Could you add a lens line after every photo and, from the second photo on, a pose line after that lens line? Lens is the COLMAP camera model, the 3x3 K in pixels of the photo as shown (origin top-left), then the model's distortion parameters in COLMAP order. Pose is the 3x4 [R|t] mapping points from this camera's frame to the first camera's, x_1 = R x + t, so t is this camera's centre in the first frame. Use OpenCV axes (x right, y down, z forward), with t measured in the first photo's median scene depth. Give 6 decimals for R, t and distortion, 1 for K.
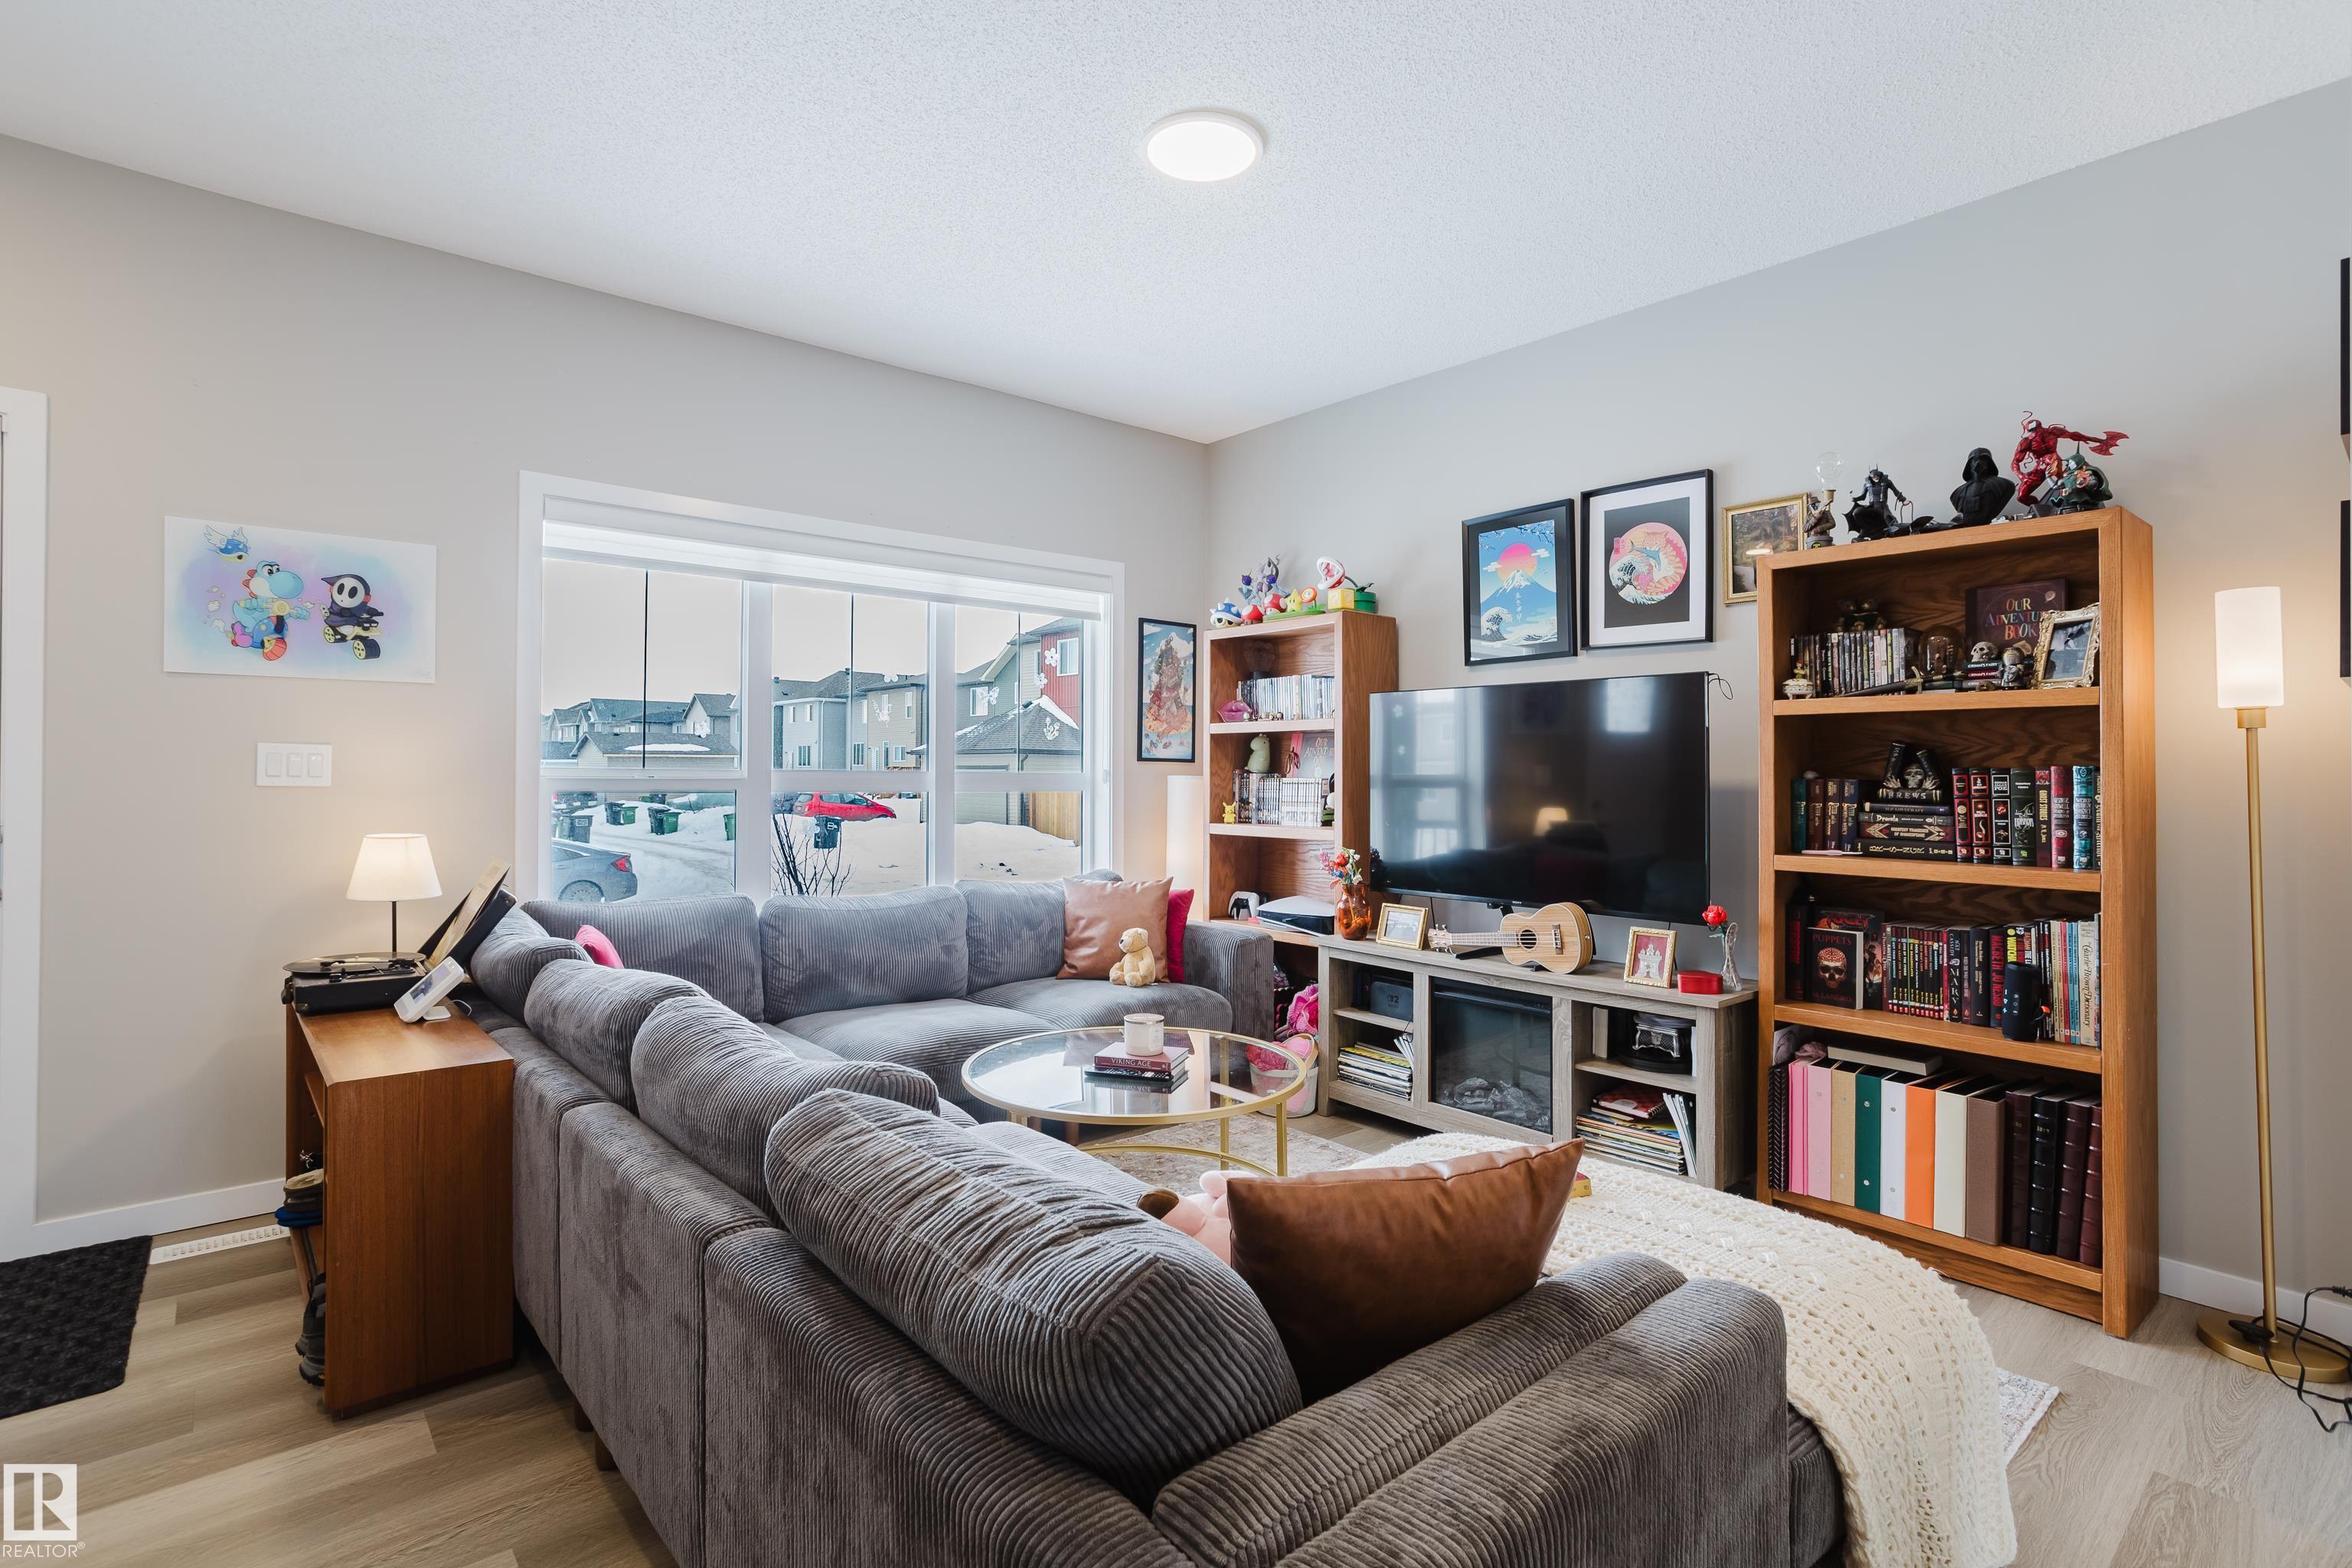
lens RADIAL K [[1138.5, 0, 1173.4], [0, 1138.5, 764.9], [0, 0, 1]] dist [-0.047638, 0.024707]
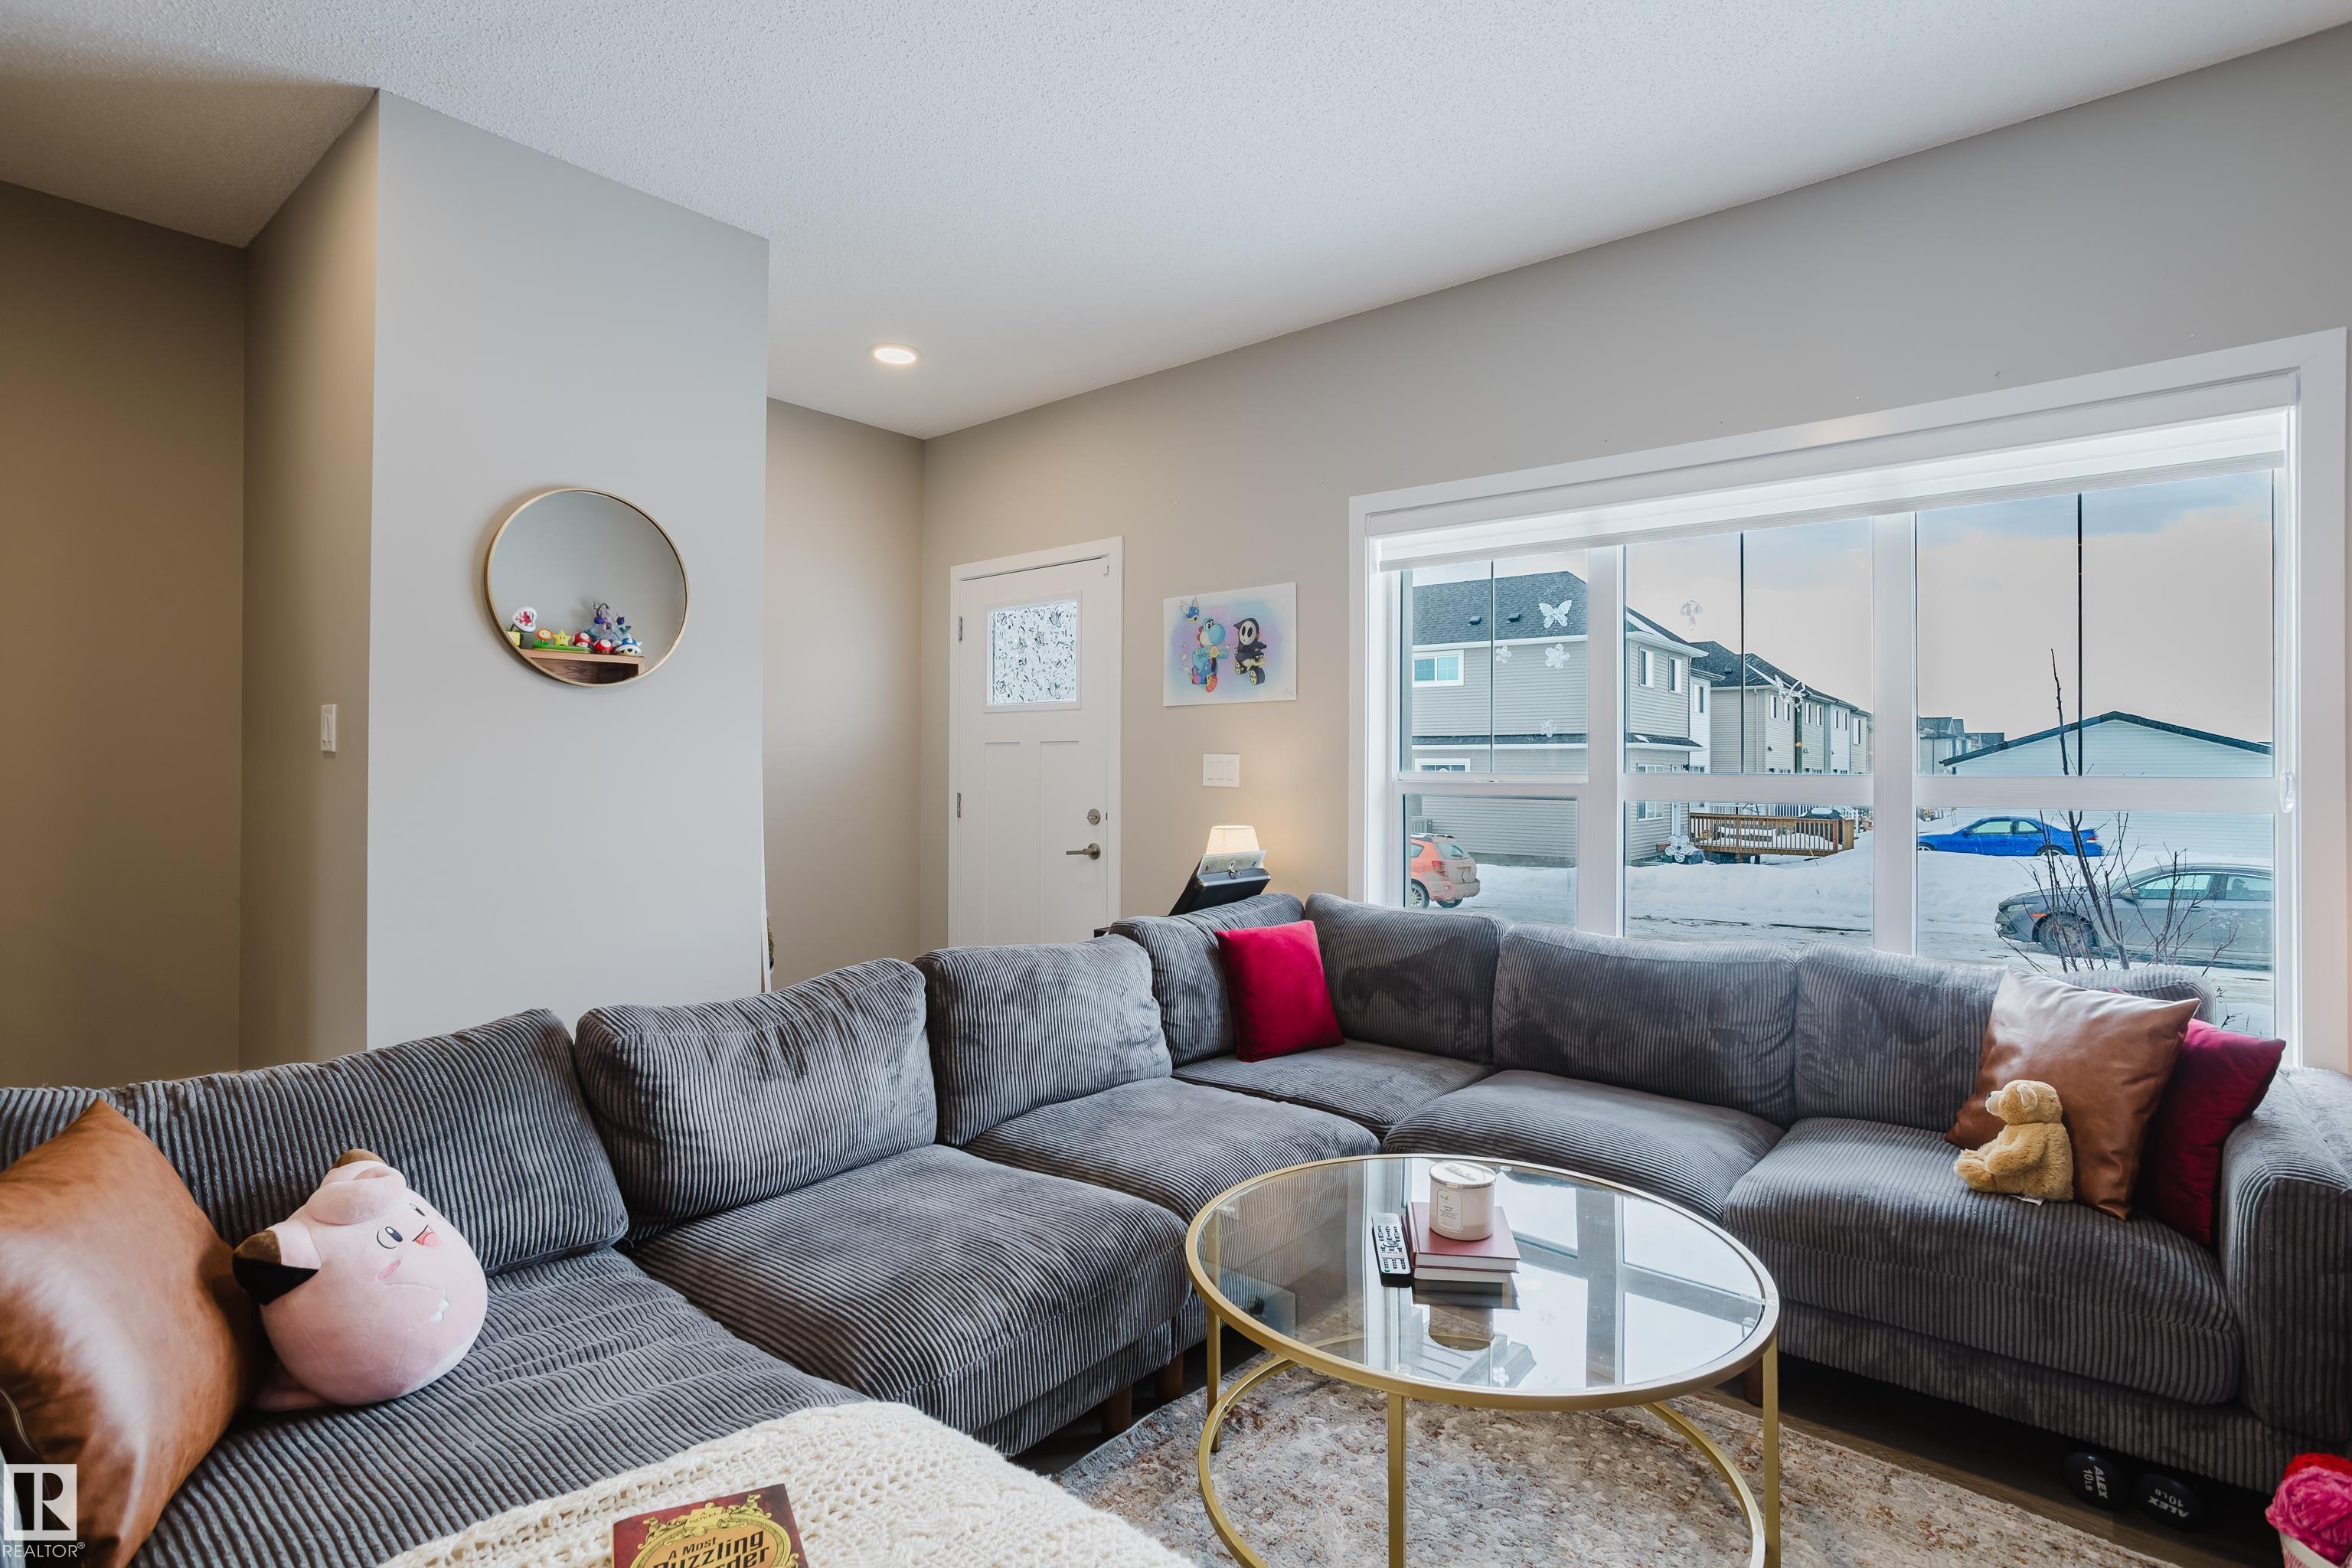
lens RADIAL K [[1138.5, 0, 1168.1], [0, 1138.5, 771.6], [0, 0, 1]] dist [-0.047638, 0.024707]
pose [[0.157572, -0.008971, -0.987467, 0.499286], [0.002261, 0.999959, -0.008724, 0.012858], [0.987505, -0.000858, 0.157586, 0.689684]]
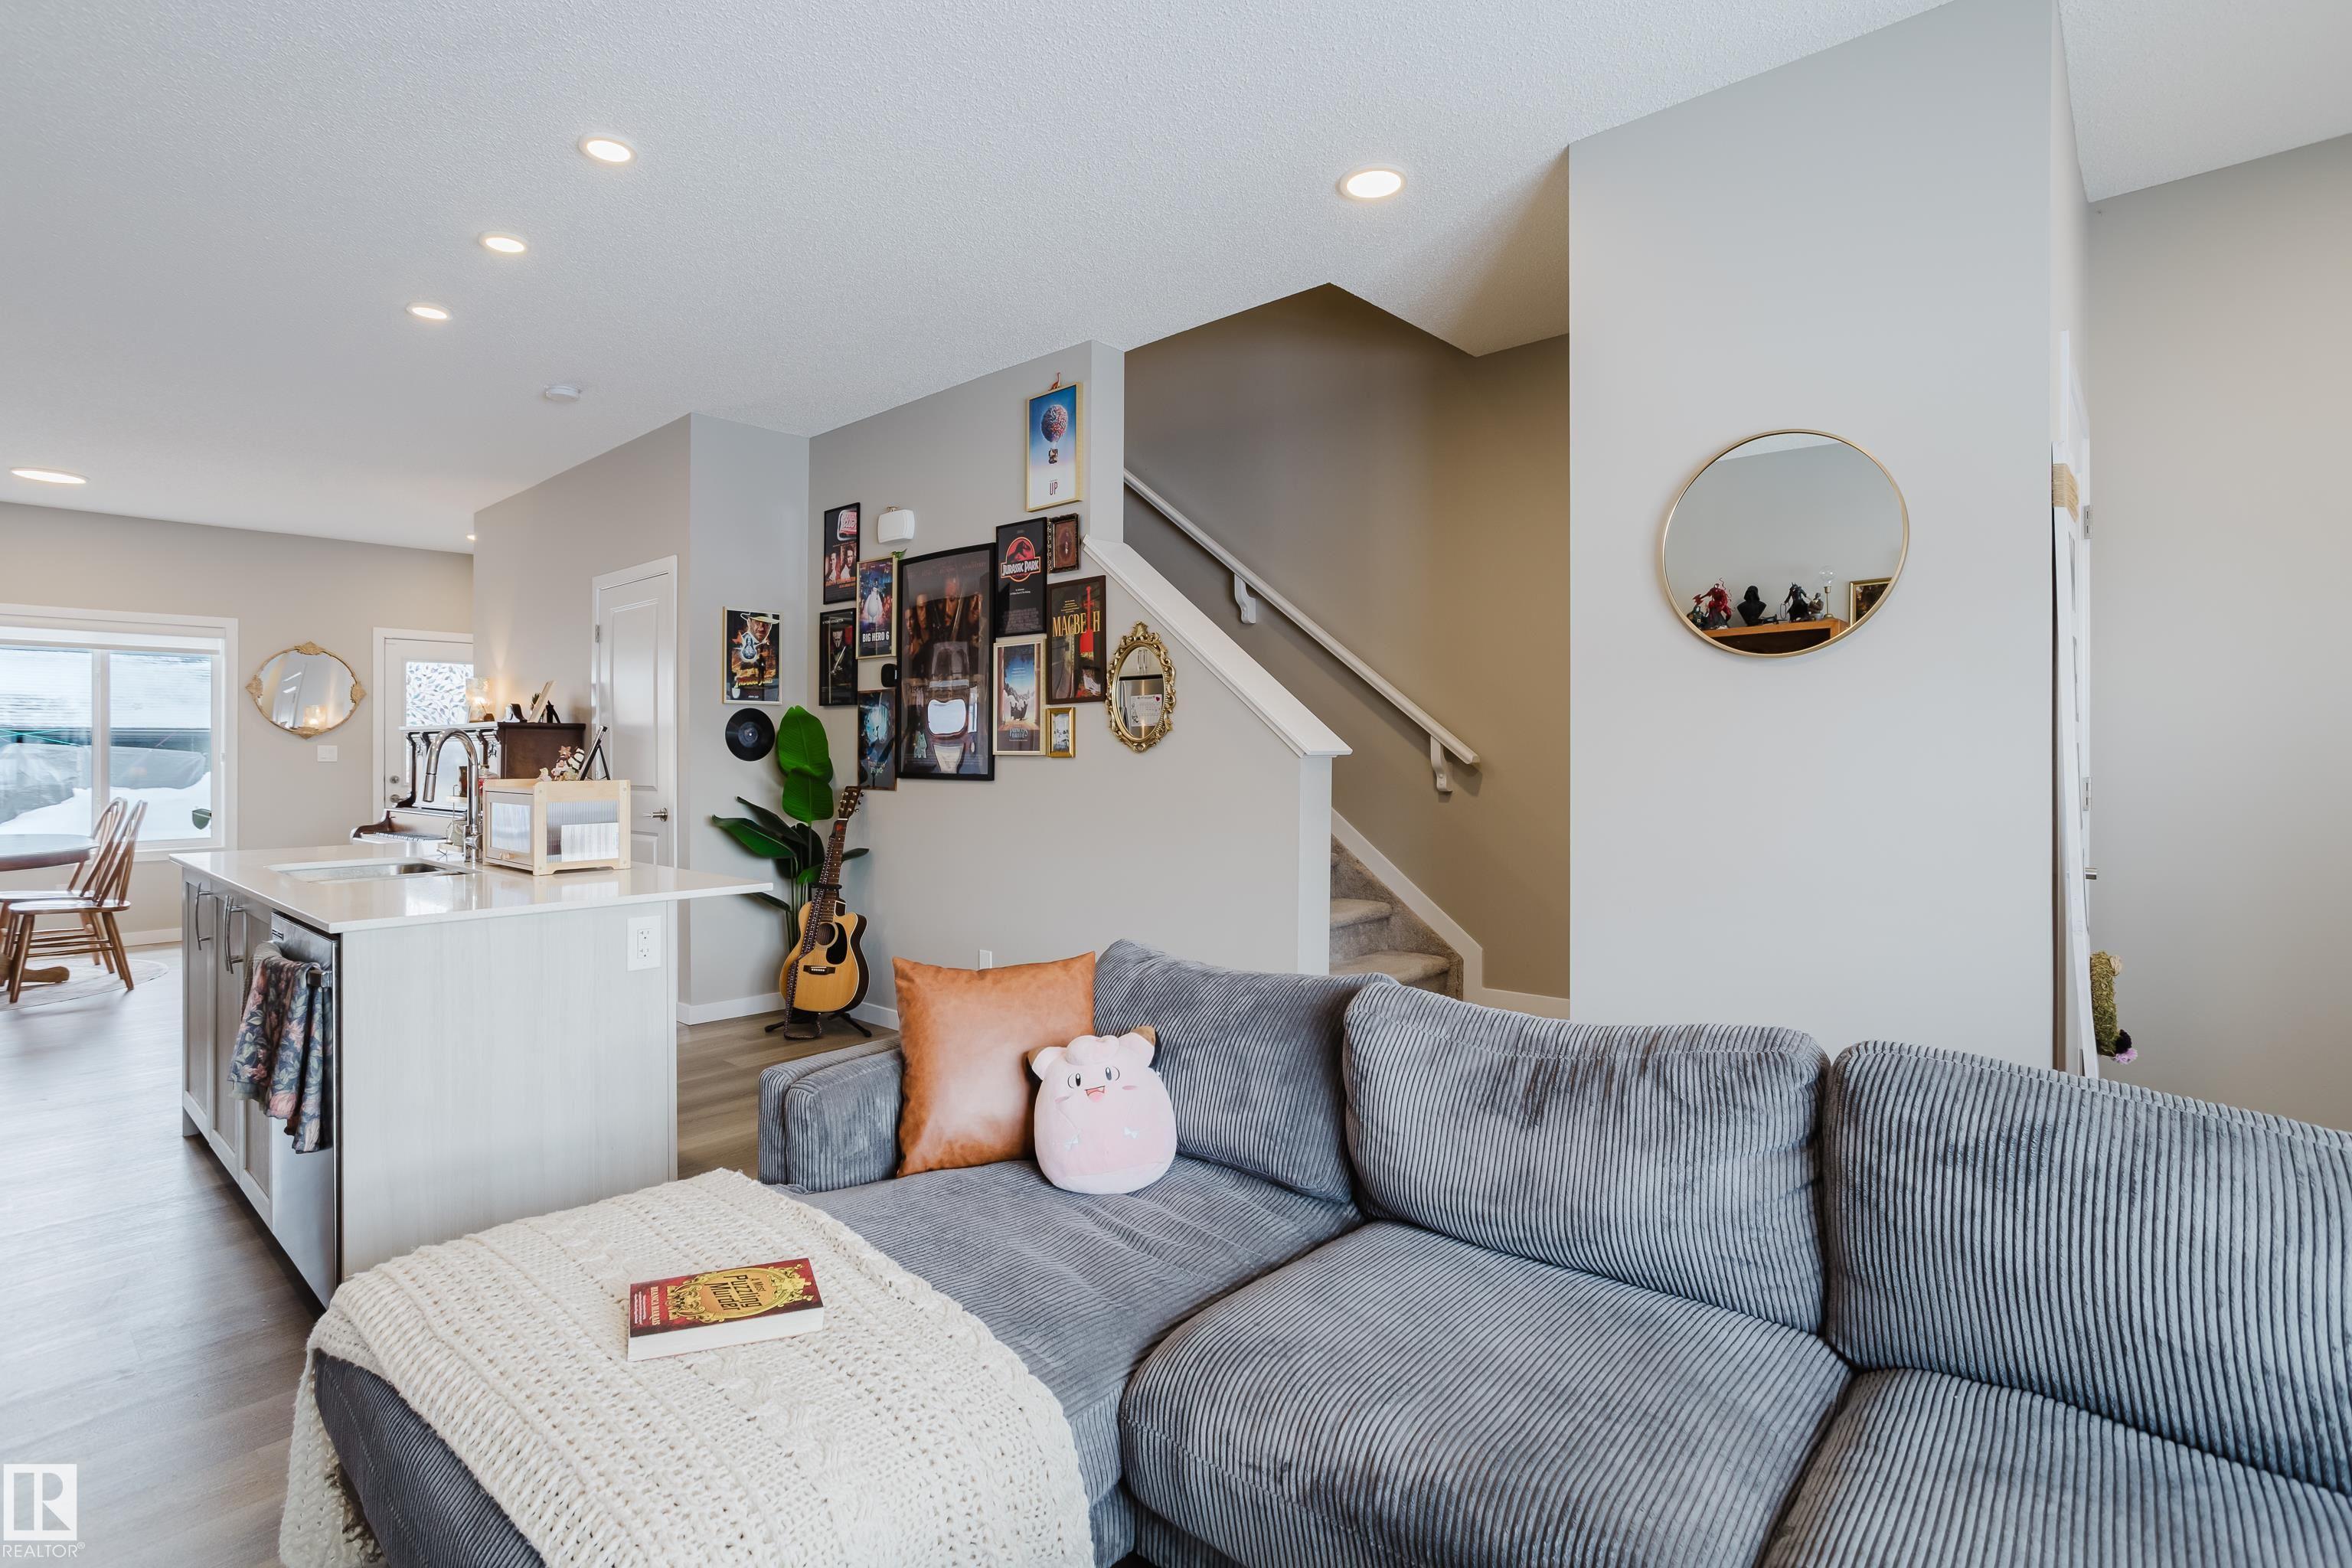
lens RADIAL K [[1138.5, 0, 1180.2], [0, 1138.5, 774.7], [0, 0, 1]] dist [-0.047638, 0.024707]
pose [[-0.991129, 0.000169, -0.132903, 0.068088], [-0.001278, 0.999941, 0.010796, 0.011162], [0.132897, 0.010870, -0.991070, 1.078624]]
